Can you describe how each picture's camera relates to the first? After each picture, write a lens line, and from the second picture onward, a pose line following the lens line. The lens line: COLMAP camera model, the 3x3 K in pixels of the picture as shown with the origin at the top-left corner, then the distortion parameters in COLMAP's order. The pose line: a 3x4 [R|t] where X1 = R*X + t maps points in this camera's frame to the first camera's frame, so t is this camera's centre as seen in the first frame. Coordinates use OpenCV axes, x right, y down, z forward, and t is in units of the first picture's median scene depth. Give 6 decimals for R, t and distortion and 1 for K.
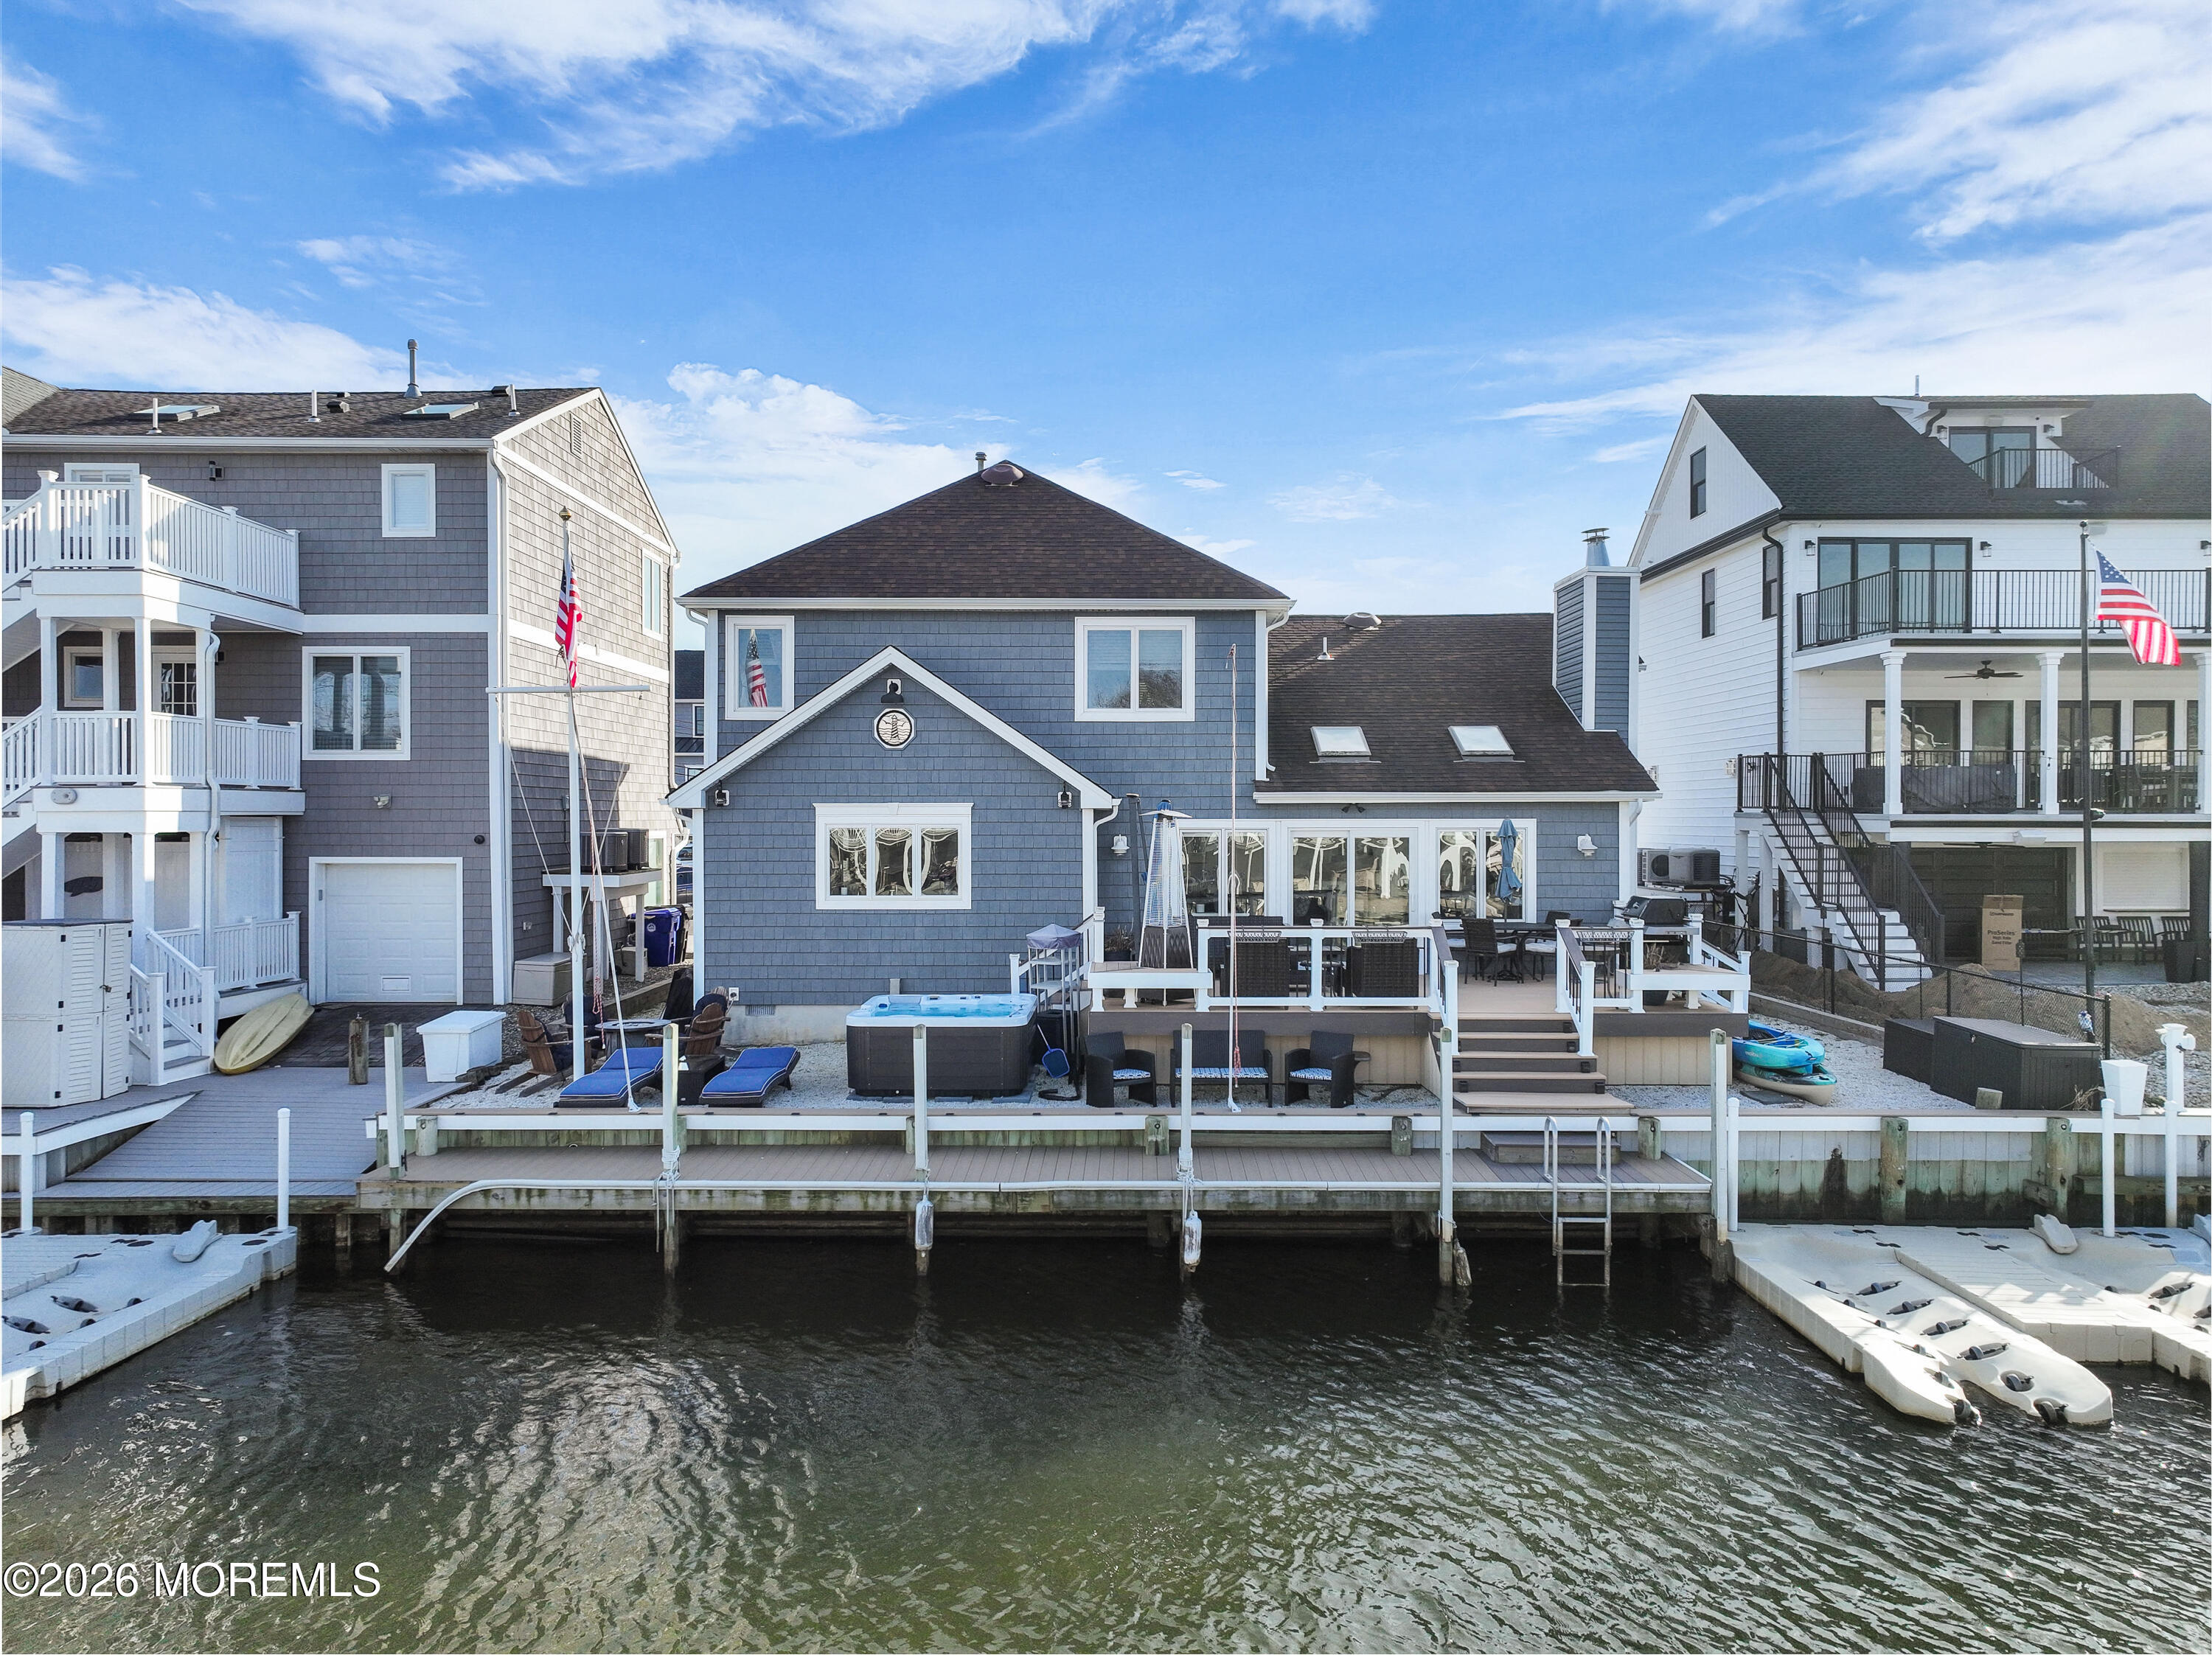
lens RADIAL K [[1552.8, 0, 1110.0], [0, 1552.8, 825.5], [0, 0, 1]] dist [0.000770, 0.007949]
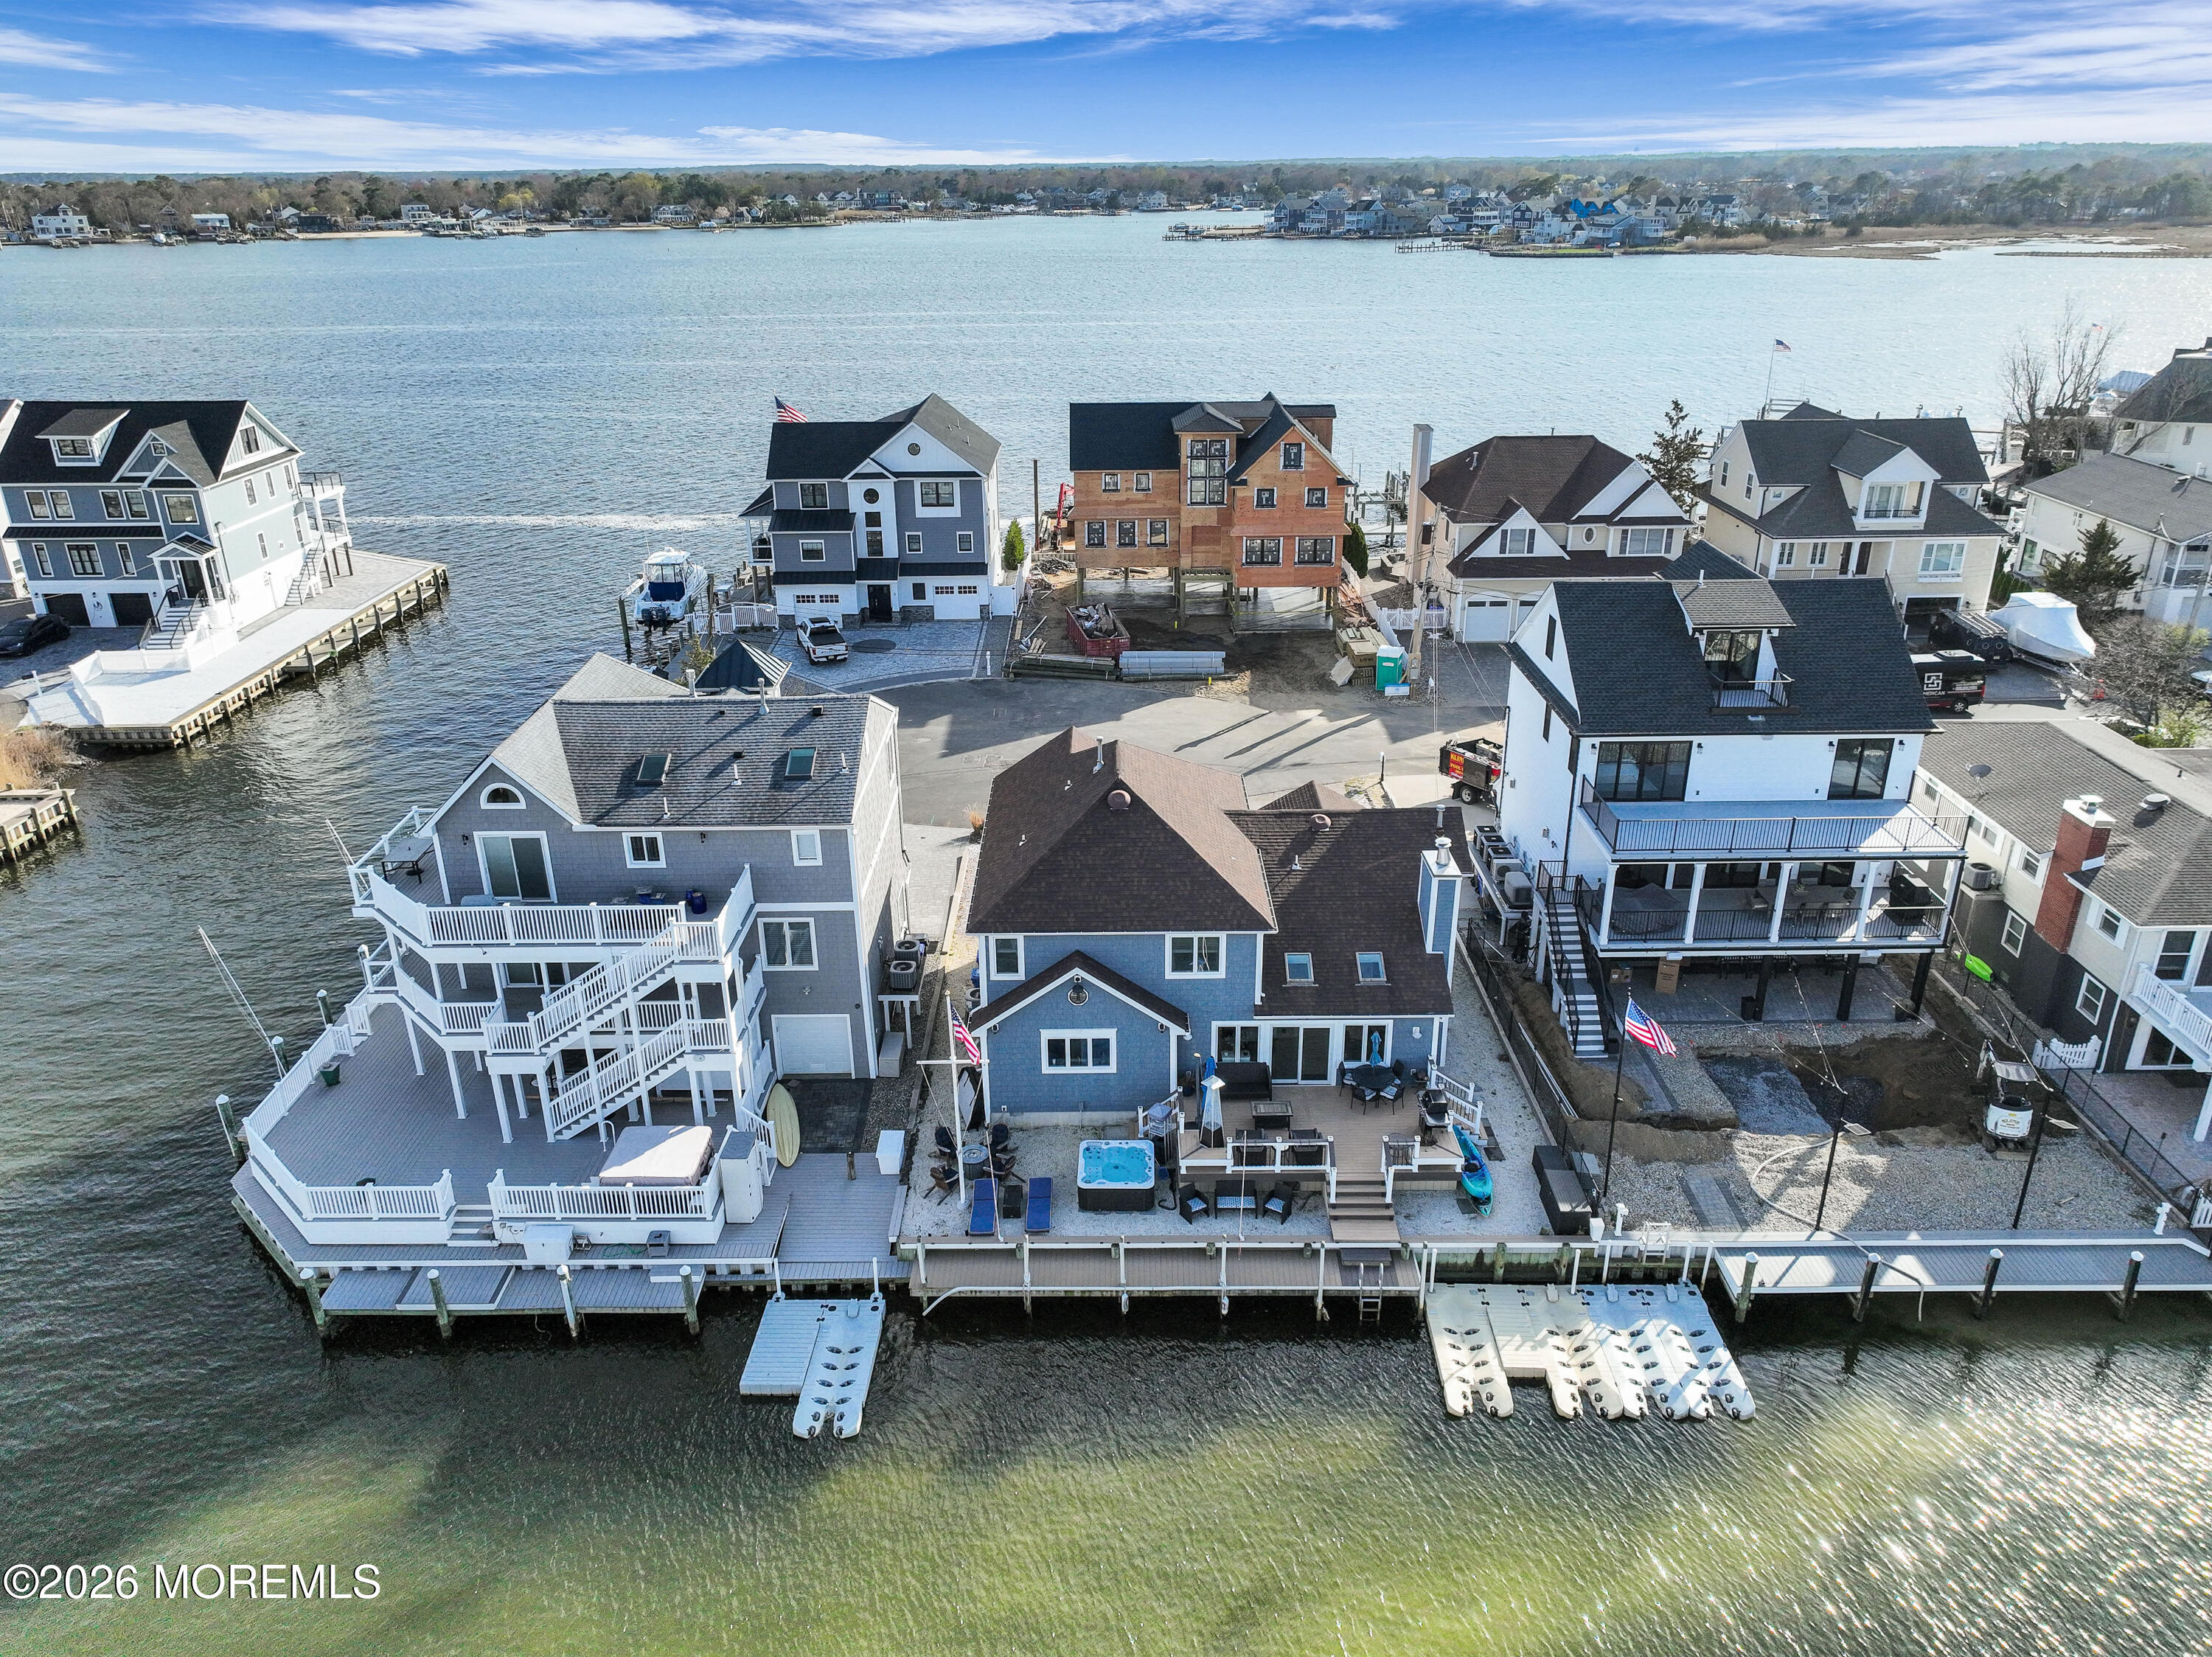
lens RADIAL K [[1553.0, 0, 1110.0], [0, 1553.0, 826.5], [0, 0, 1]] dist [0.000770, 0.007949]
pose [[0.999951, -0.009710, -0.002163, -0.093896], [0.009790, 0.921896, 0.387313, -1.095221], [-0.001767, -0.387315, 0.921946, -0.820872]]
